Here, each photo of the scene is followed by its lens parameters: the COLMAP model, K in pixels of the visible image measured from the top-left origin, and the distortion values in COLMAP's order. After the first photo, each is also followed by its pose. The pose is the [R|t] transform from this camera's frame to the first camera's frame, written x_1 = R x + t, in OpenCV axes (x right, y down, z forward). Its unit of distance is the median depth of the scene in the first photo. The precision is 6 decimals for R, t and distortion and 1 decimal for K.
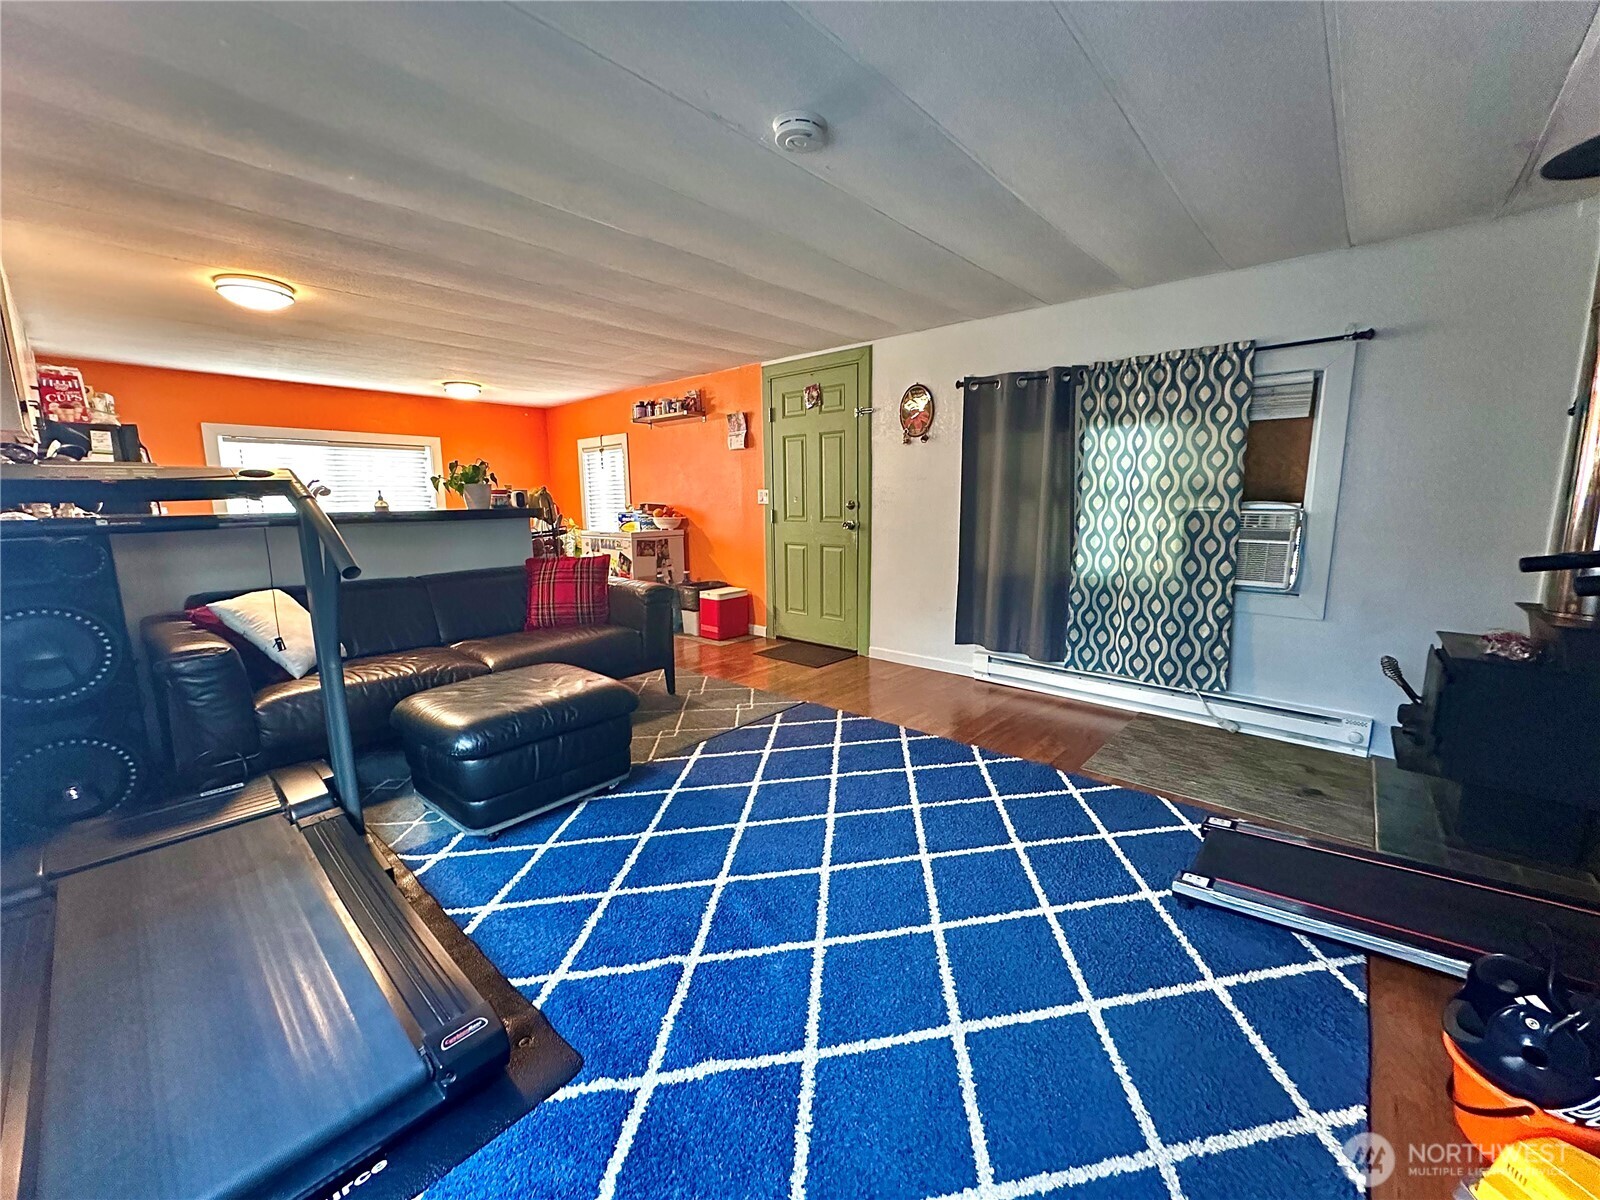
lens RADIAL K [[635.4, 0, 800.0], [0, 635.4, 600.0], [0, 0, 1]] dist [-0.003309, 0.000232]
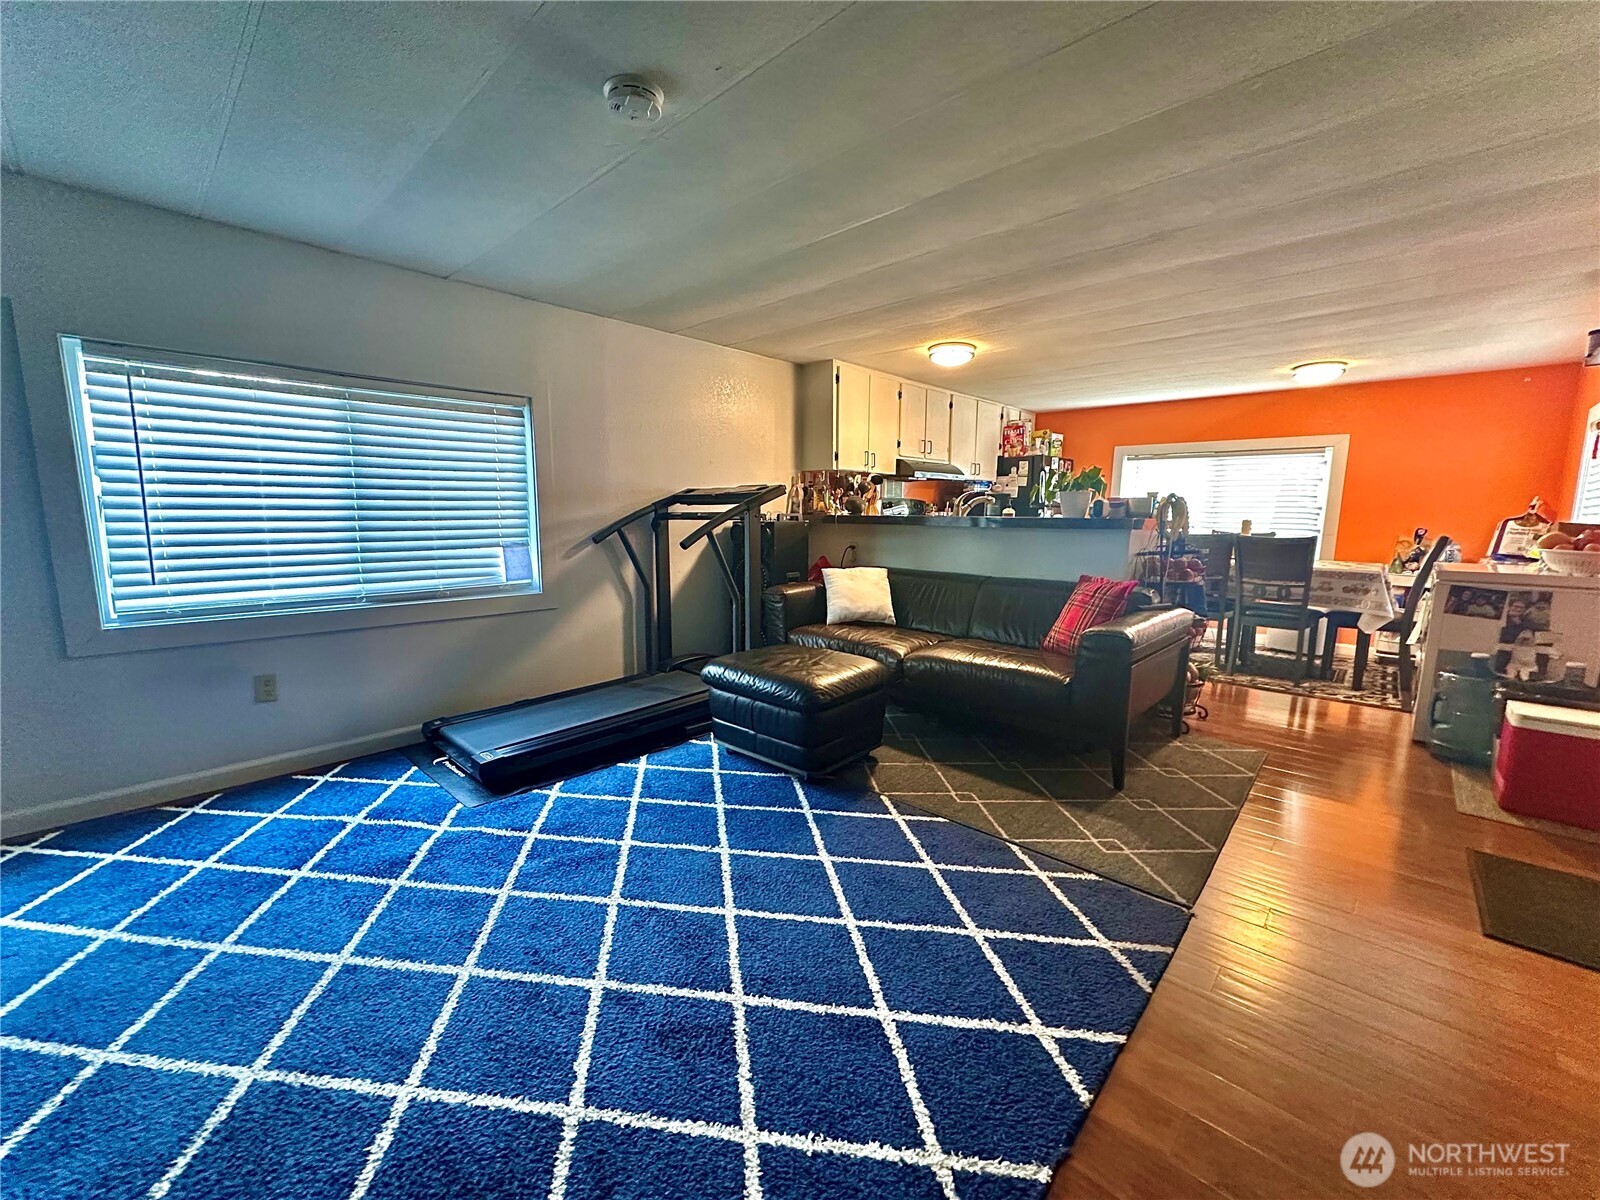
lens RADIAL K [[635.4, 0, 800.0], [0, 635.4, 600.0], [0, 0, 1]] dist [-0.003309, 0.000232]
pose [[-0.029053, 0.145703, -0.988902, 0.657599], [-0.168321, 0.974479, 0.148523, -0.137954], [0.985304, 0.170768, -0.003787, 0.892224]]
